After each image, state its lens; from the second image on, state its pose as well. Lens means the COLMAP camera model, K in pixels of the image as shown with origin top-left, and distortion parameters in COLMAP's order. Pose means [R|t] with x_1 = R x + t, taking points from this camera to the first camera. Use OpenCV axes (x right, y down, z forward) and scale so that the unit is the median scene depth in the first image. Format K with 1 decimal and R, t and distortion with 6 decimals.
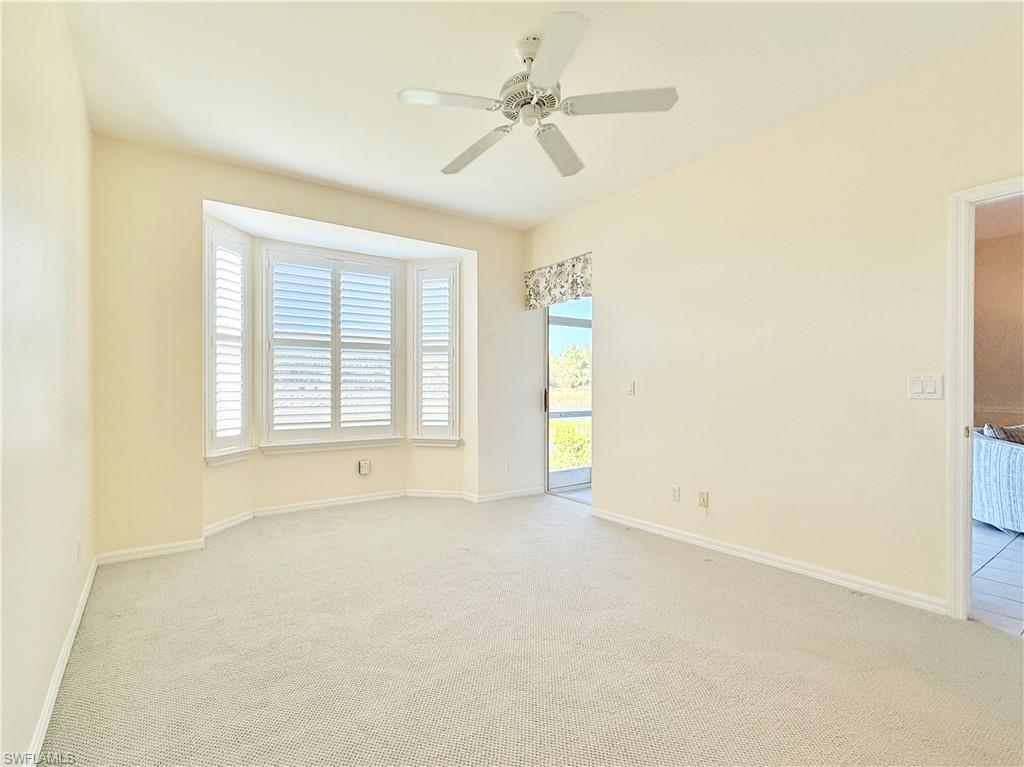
lens RADIAL K [[416.0, 0, 518.7], [0, 416.0, 386.1], [0, 0, 1]] dist [-0.000224, 0.000075]
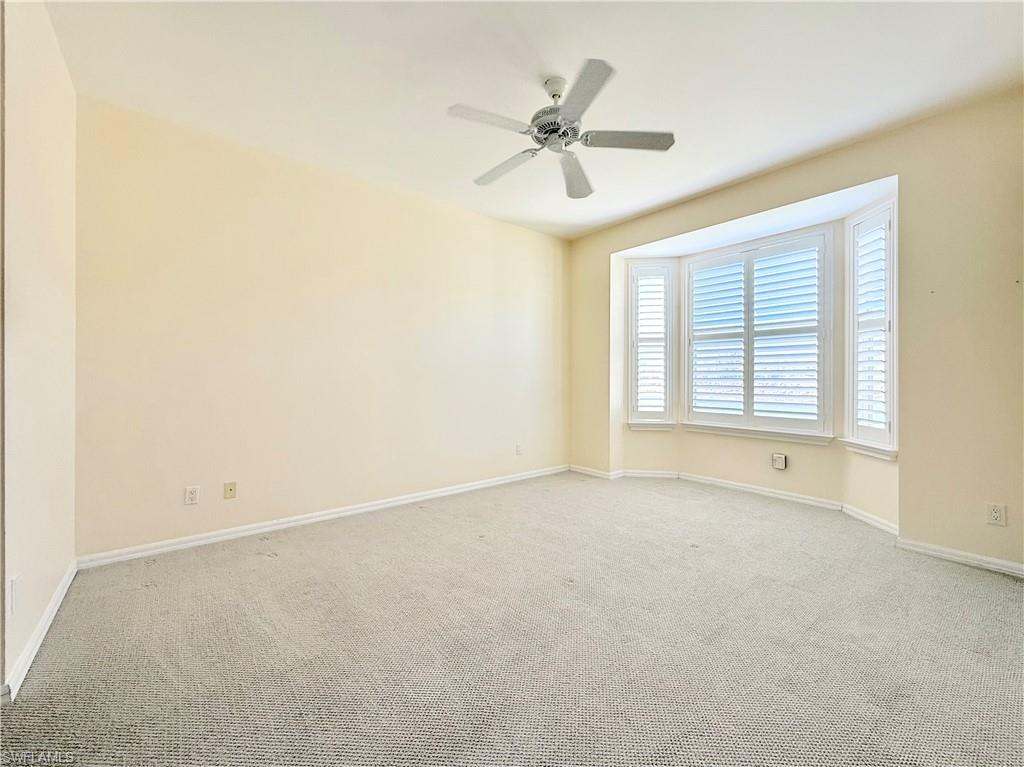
lens RADIAL K [[416.0, 0, 519.4], [0, 416.0, 378.8], [0, 0, 1]] dist [-0.000224, 0.000075]
pose [[0.149655, 0.011773, -0.988668, 0.487018], [0.002893, 0.999920, 0.012345, -0.004874], [0.988734, -0.004708, 0.149609, 0.292369]]
